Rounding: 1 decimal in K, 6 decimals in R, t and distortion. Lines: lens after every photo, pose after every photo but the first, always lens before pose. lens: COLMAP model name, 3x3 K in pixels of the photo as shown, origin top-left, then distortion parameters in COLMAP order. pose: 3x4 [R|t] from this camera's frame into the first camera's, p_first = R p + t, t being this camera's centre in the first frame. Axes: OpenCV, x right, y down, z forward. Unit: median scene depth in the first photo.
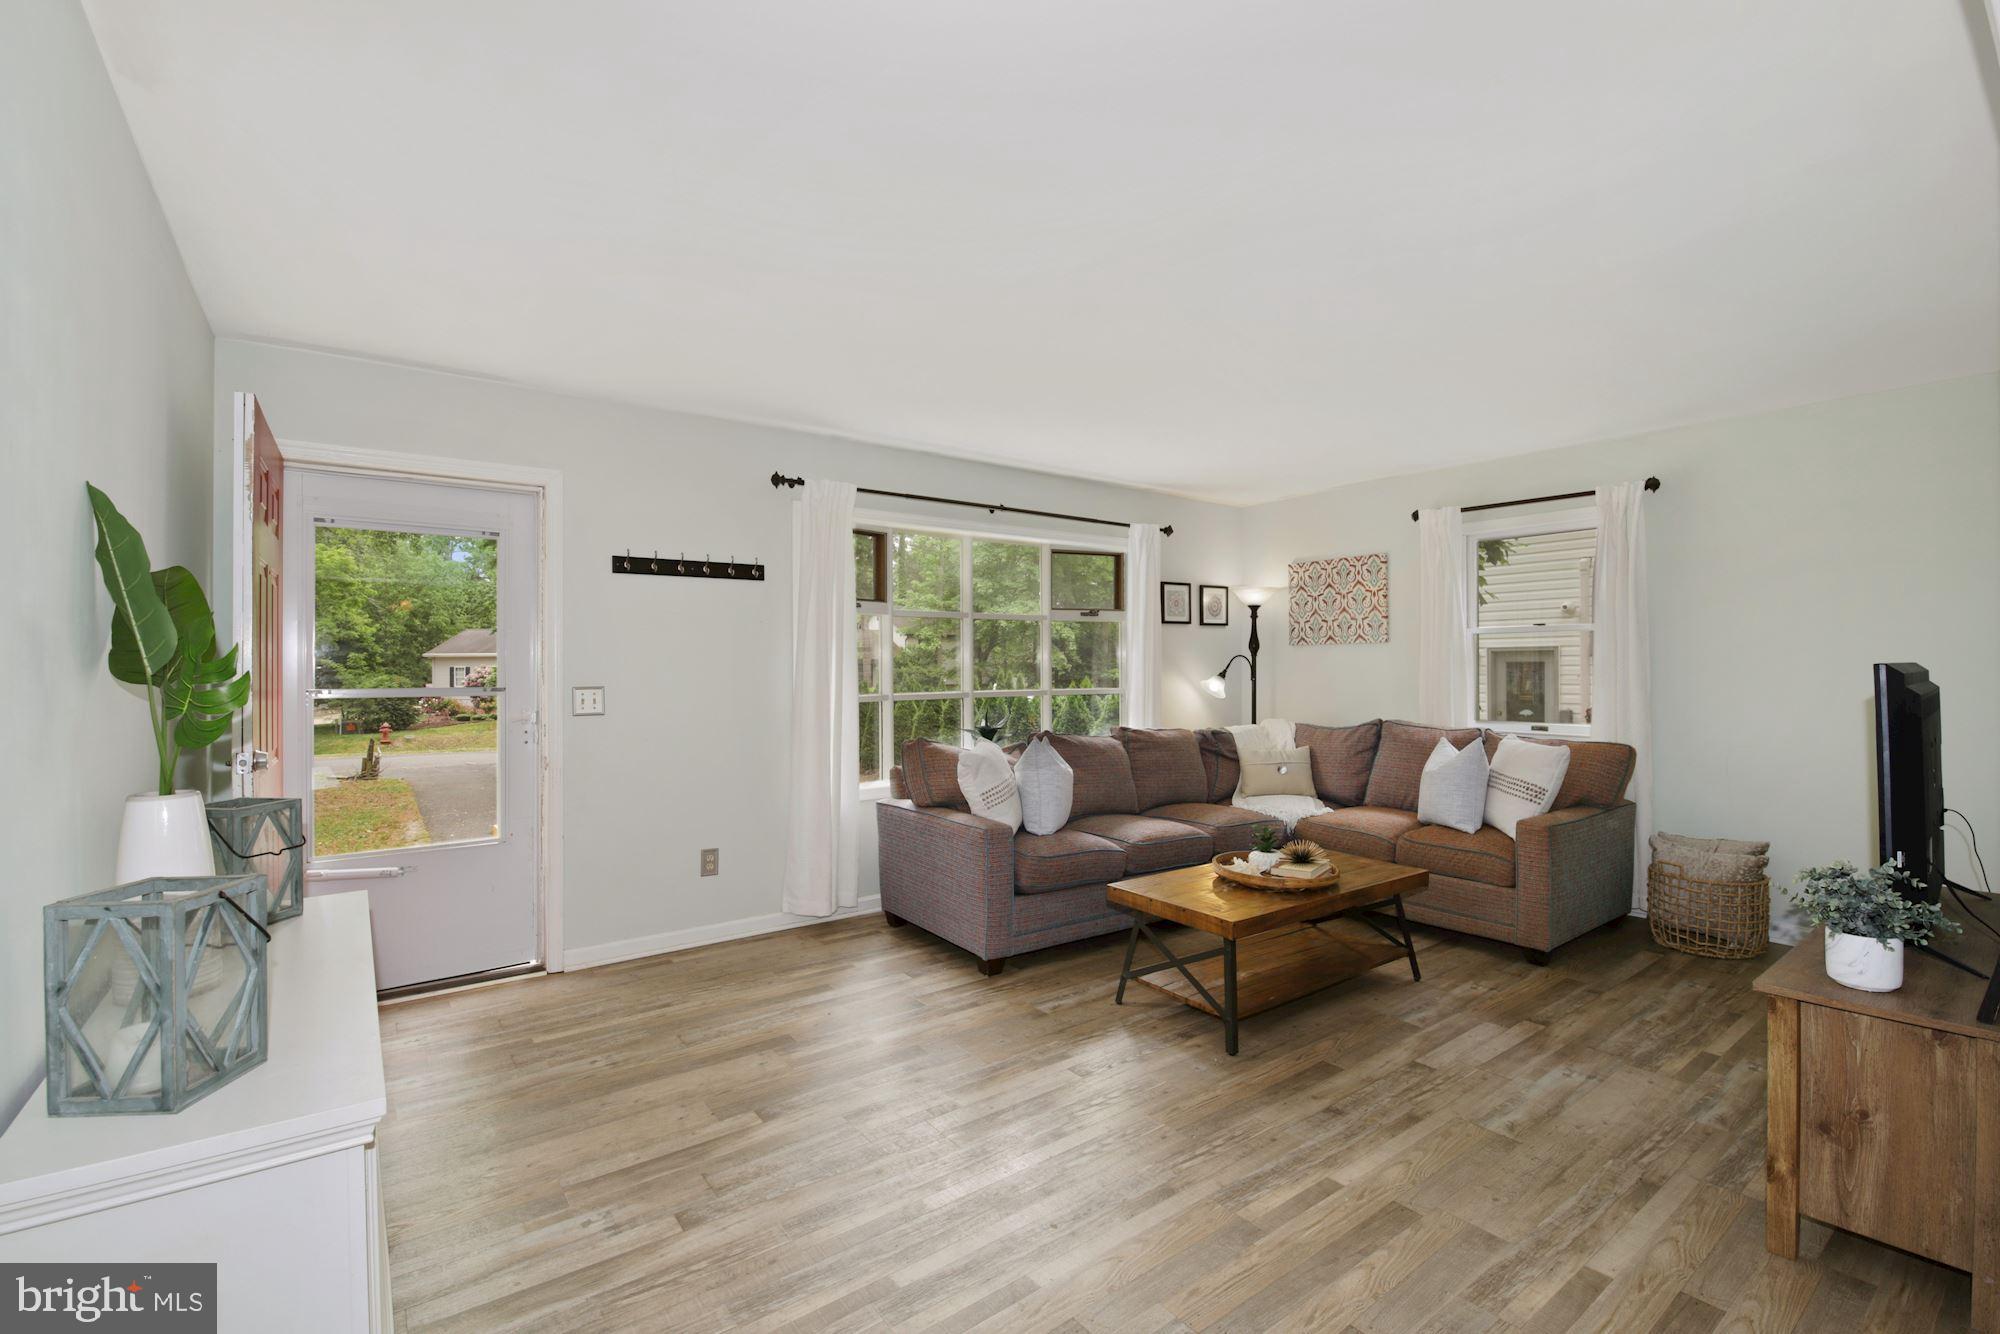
lens RADIAL K [[890.4, 0, 1010.3], [0, 890.4, 649.7], [0, 0, 1]] dist [-0.003459, -0.005167]
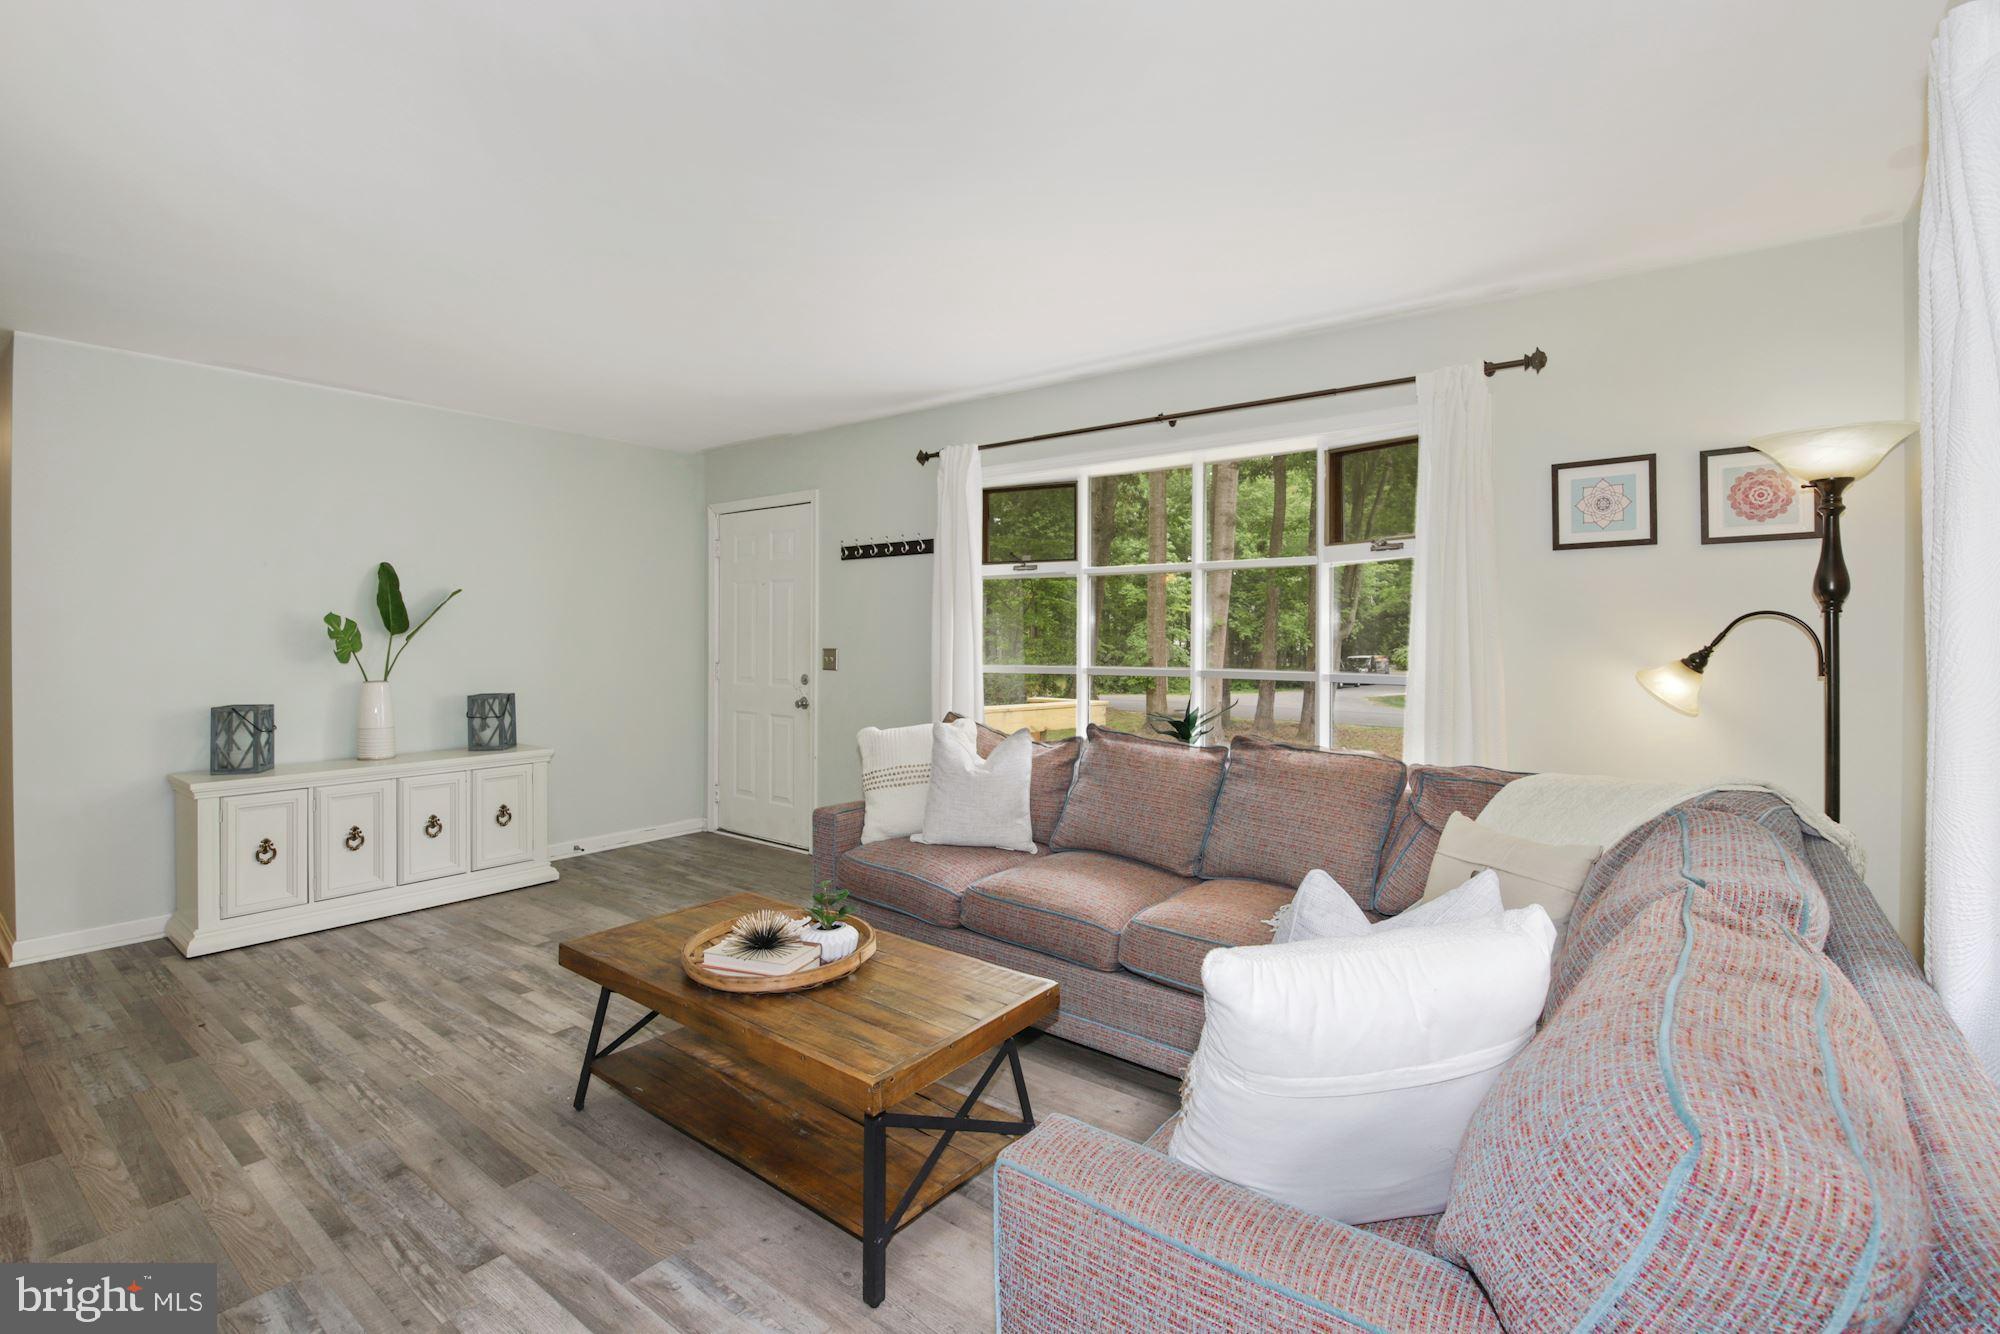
lens RADIAL K [[890.4, 0, 980.1], [0, 890.4, 638.5], [0, 0, 1]] dist [-0.003459, -0.005167]
pose [[0.256847, 0.011158, -0.966388, 1.129314], [0.016877, 0.999729, 0.016029, 0.011509], [0.966305, -0.020427, 0.256589, 1.147840]]
